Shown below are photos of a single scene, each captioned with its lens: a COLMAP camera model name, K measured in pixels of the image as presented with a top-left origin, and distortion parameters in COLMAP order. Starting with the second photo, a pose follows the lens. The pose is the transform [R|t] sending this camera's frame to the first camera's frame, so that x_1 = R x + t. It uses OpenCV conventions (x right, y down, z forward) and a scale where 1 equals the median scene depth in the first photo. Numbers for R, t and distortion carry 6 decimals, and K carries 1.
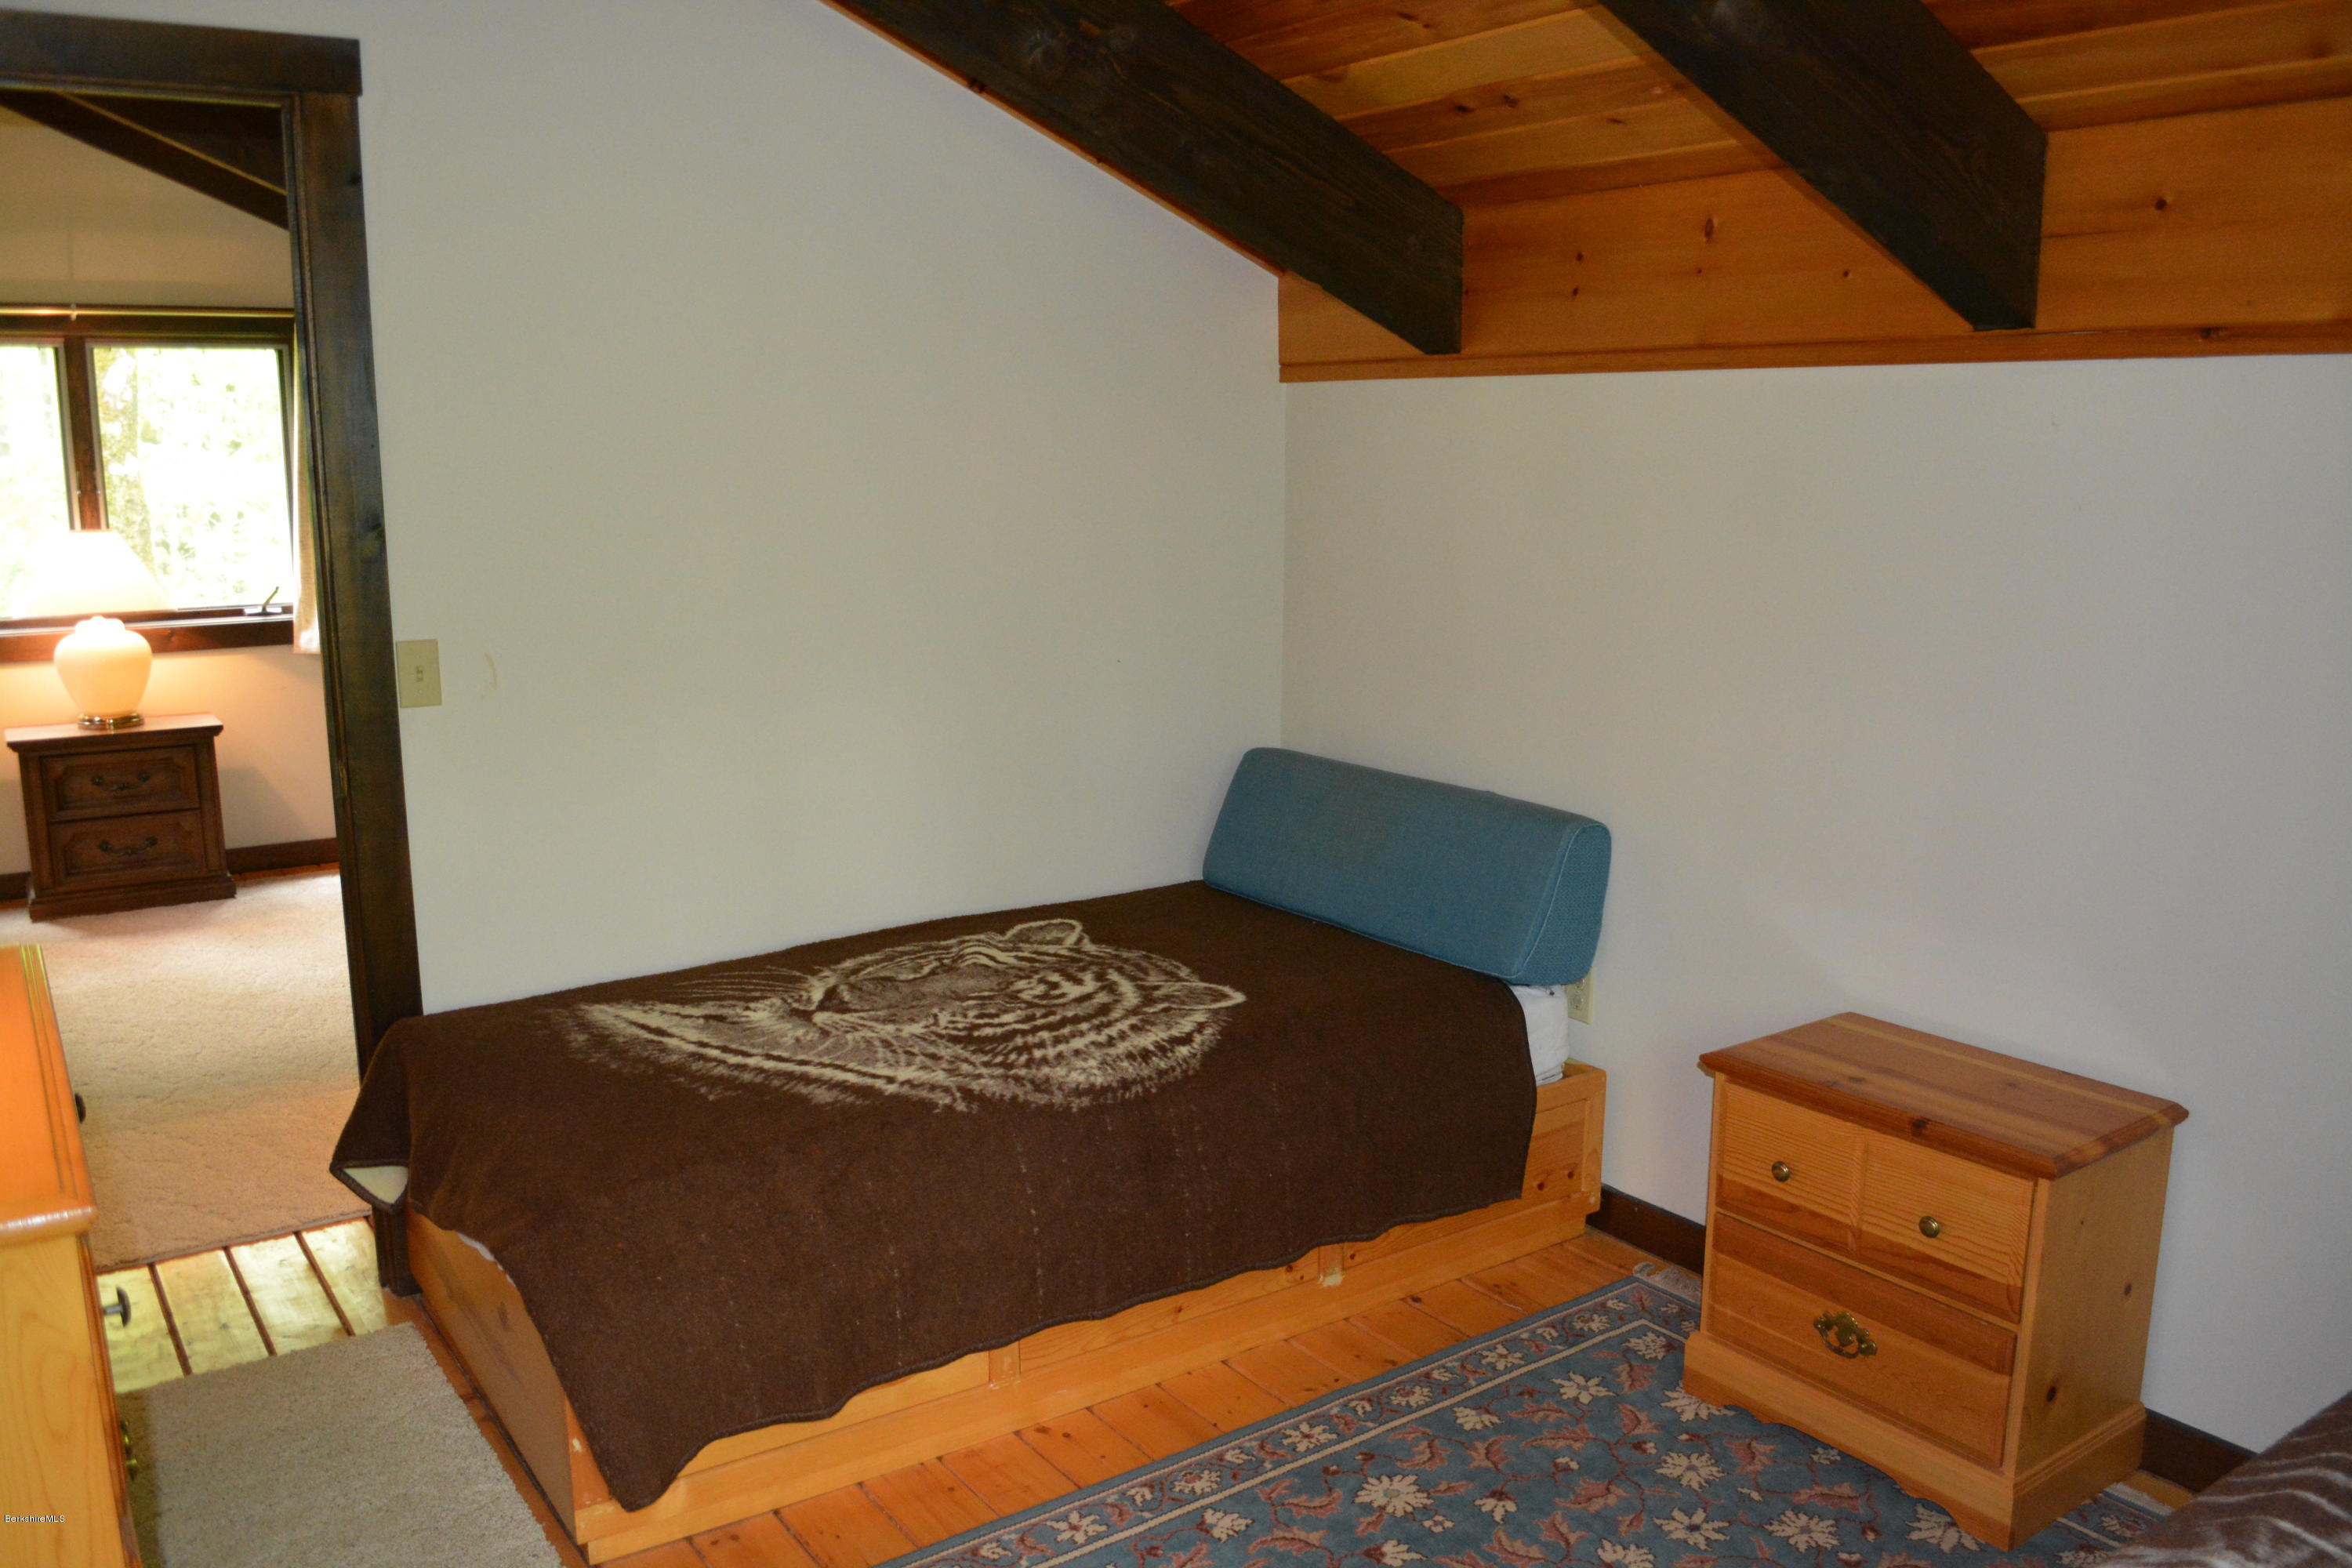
lens RADIAL K [[1861.6, 0, 1199.0], [0, 1861.6, 818.7], [0, 0, 1]] dist [-0.086021, 0.014716]
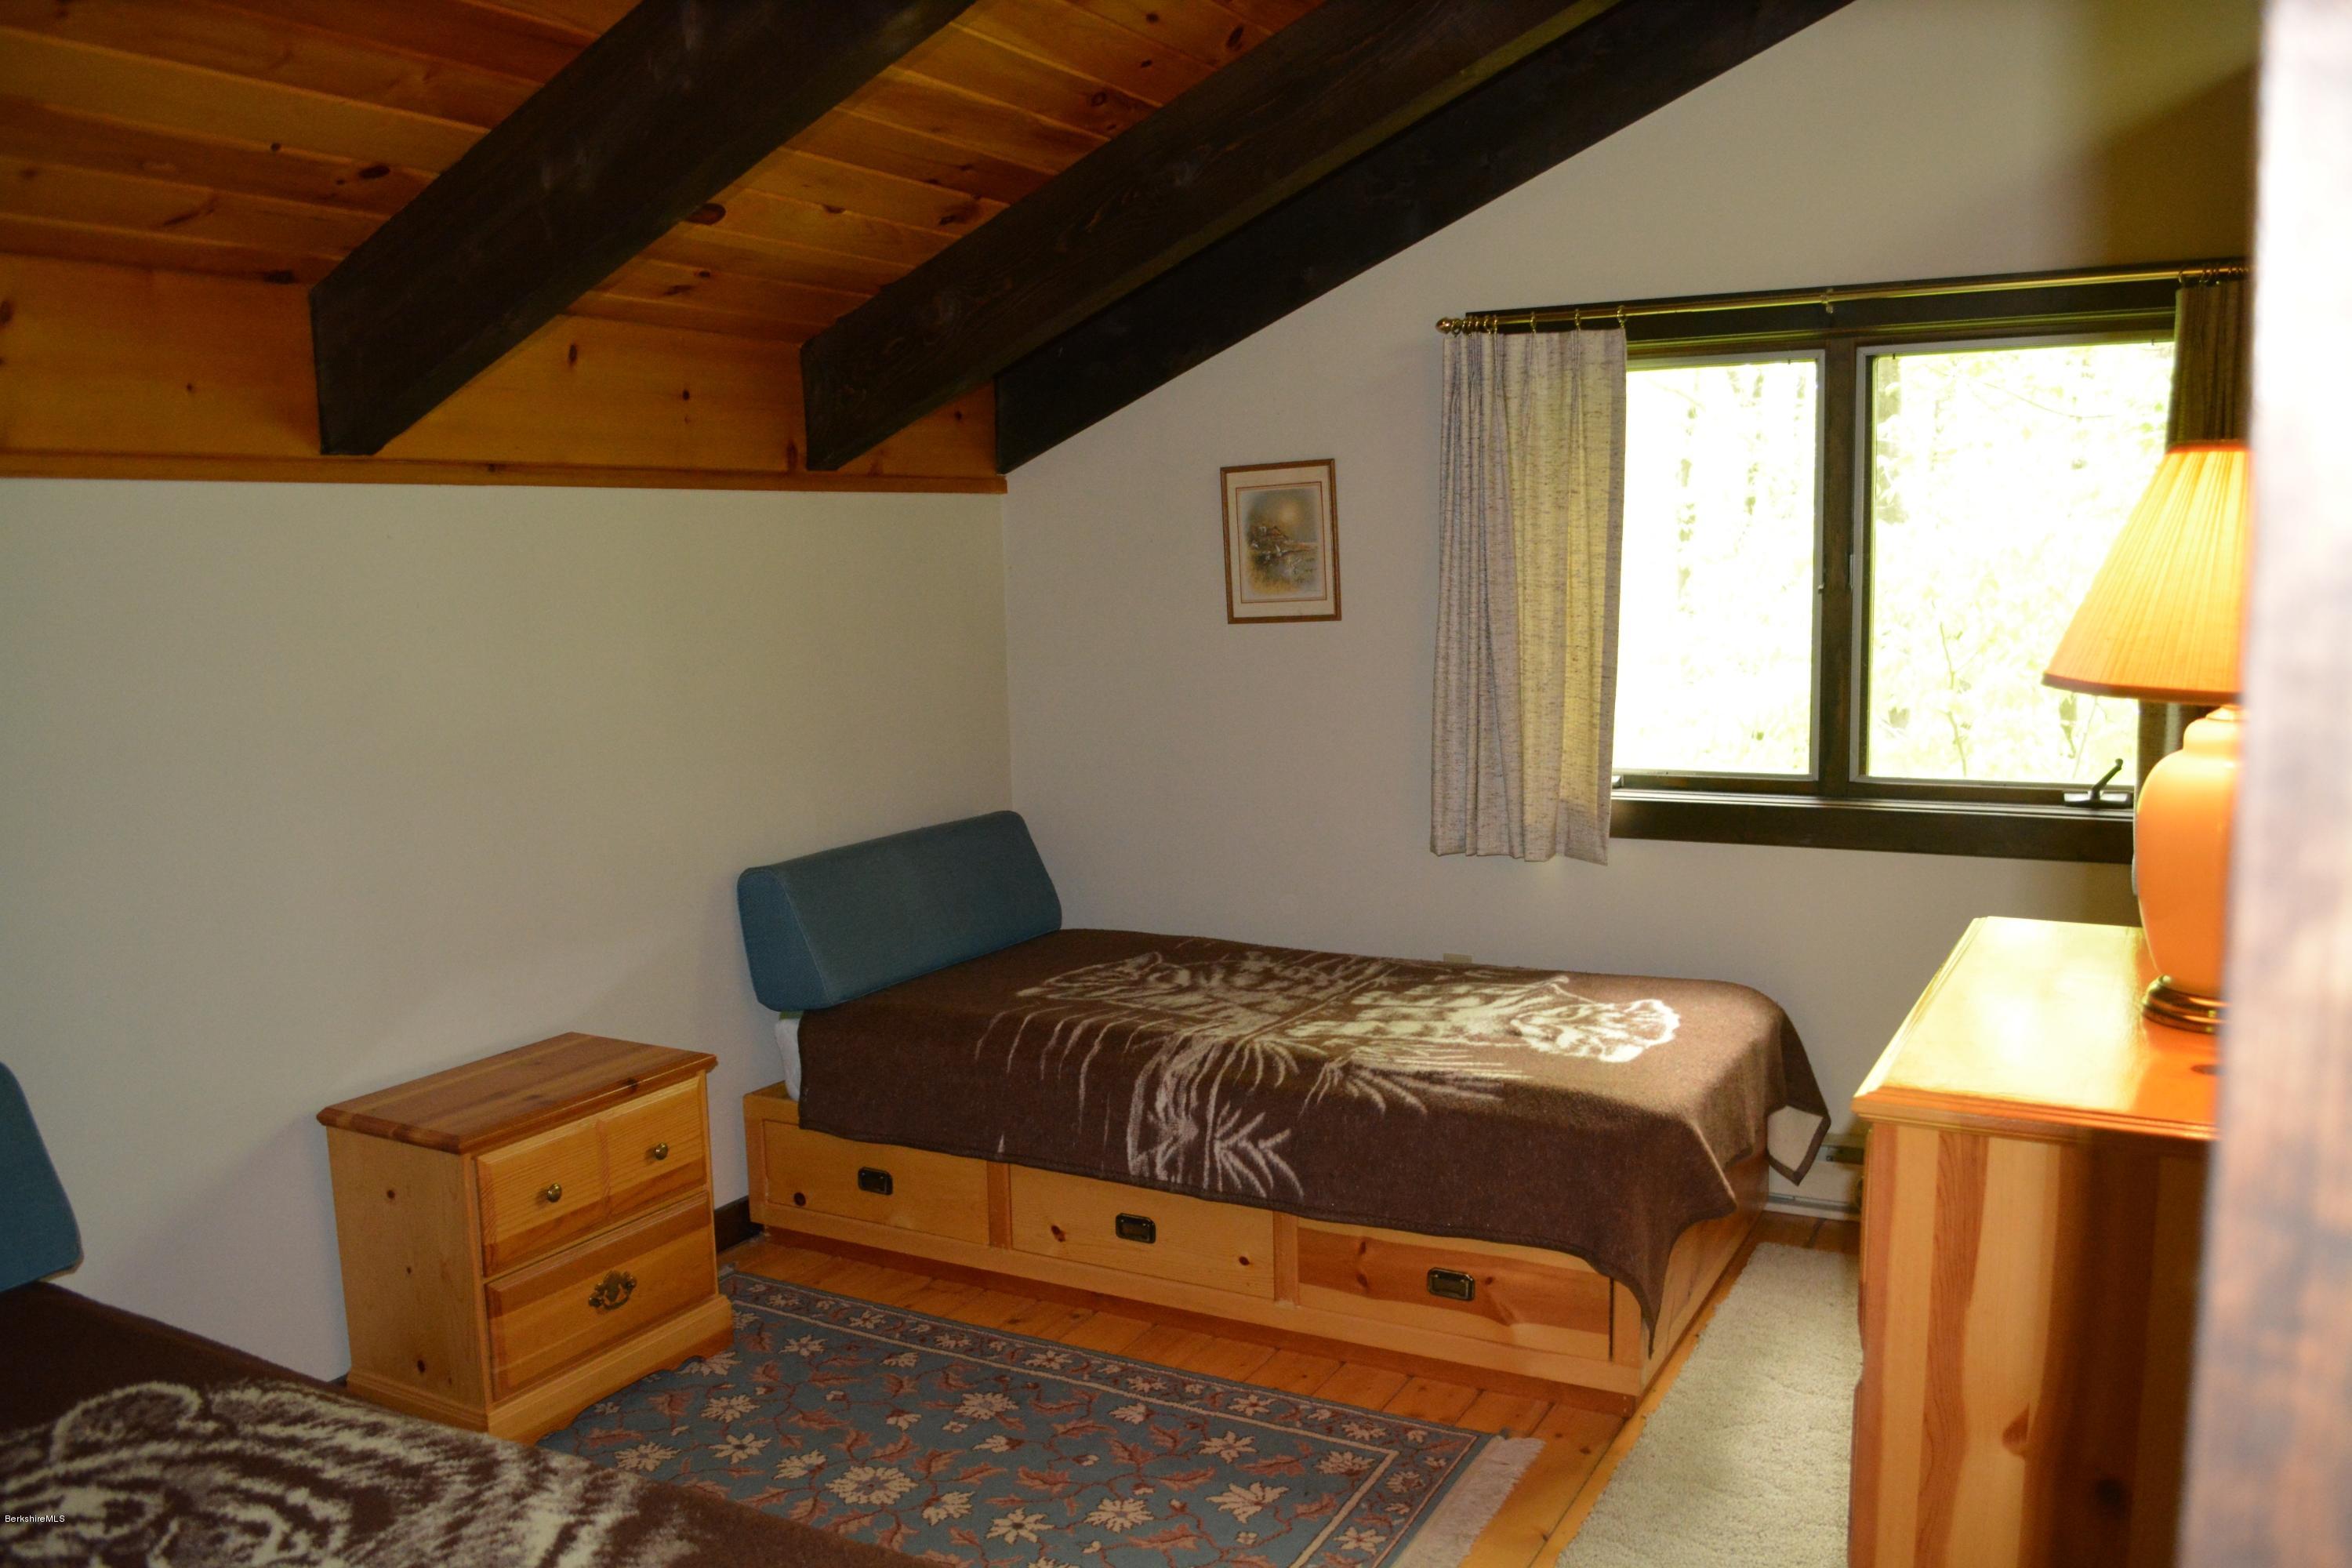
lens RADIAL K [[1861.6, 0, 1199.0], [0, 1861.6, 818.7], [0, 0, 1]] dist [-0.086021, 0.014716]
pose [[-0.429006, -0.123904, 0.894763, -0.763770], [0.198641, 0.953360, 0.227260, -0.187323], [-0.881190, 0.275232, -0.384385, 0.941183]]
